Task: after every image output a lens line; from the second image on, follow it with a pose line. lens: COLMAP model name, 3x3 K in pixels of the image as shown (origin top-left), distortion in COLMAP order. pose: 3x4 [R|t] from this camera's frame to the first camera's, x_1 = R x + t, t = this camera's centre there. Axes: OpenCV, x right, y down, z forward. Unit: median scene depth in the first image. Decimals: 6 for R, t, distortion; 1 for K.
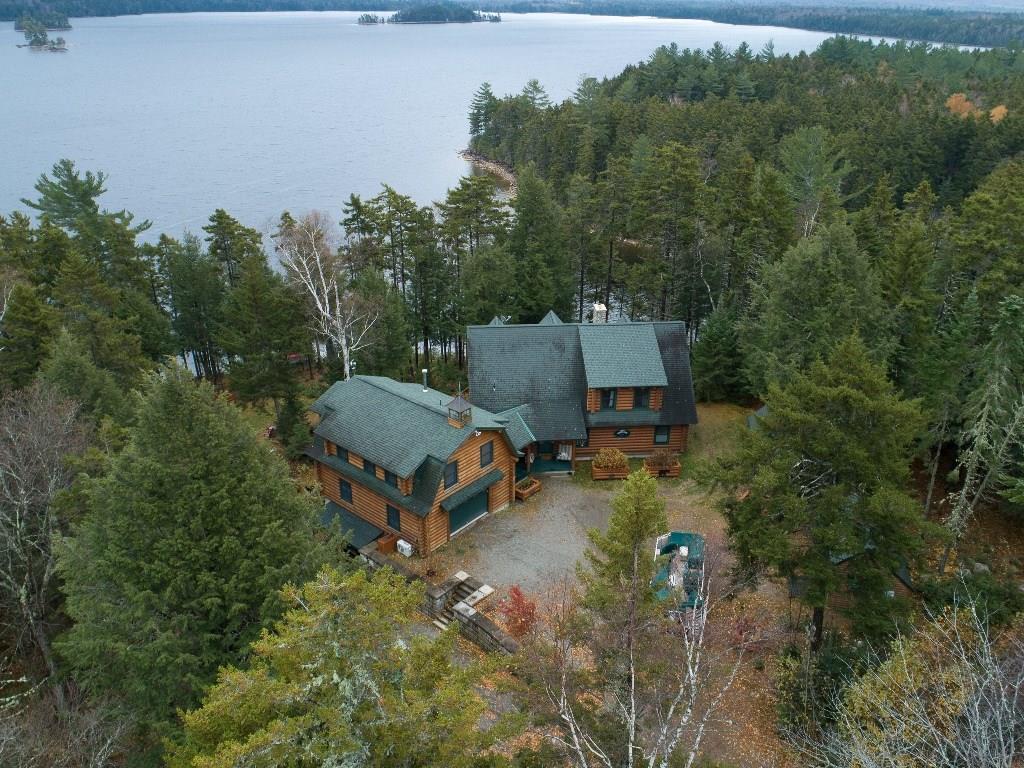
lens RADIAL K [[796.5, 0, 516.2], [0, 796.5, 383.3], [0, 0, 1]] dist [-0.016121, -0.010577]
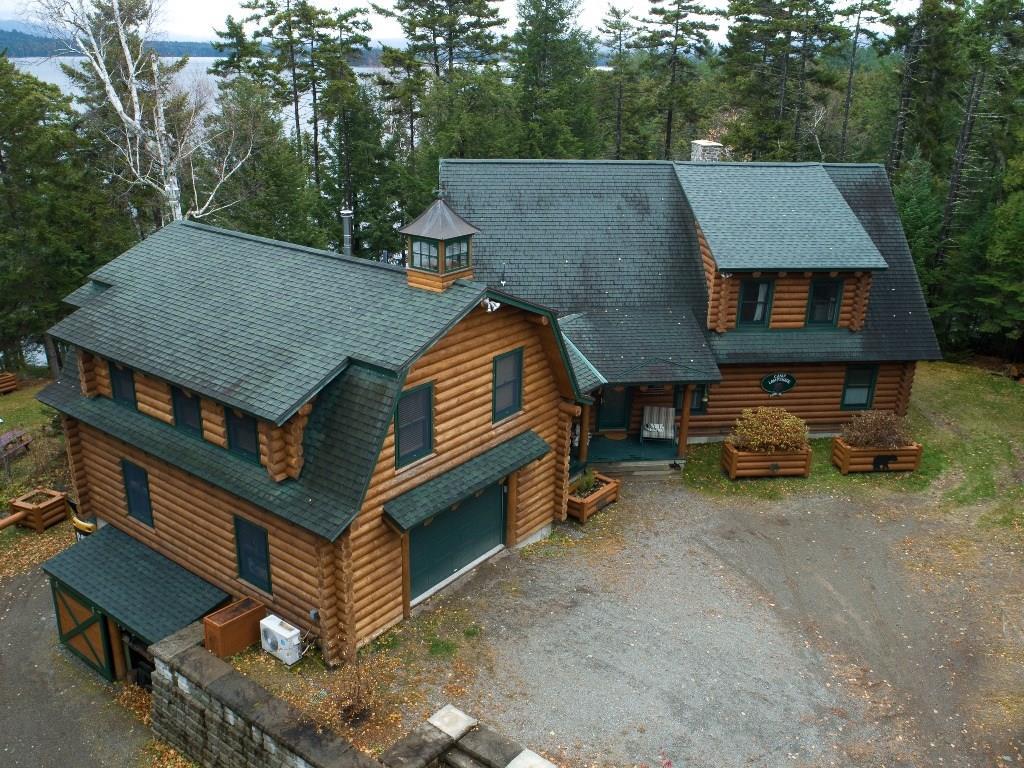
lens RADIAL K [[909.4, 0, 508.0], [0, 909.4, 379.2], [0, 0, 1]] dist [-0.010997, 0.002598]
pose [[0.999010, -0.004607, 0.044250, -0.053636], [0.008370, 0.996326, -0.085236, 0.118763], [-0.043695, 0.085522, 0.995378, 0.546026]]
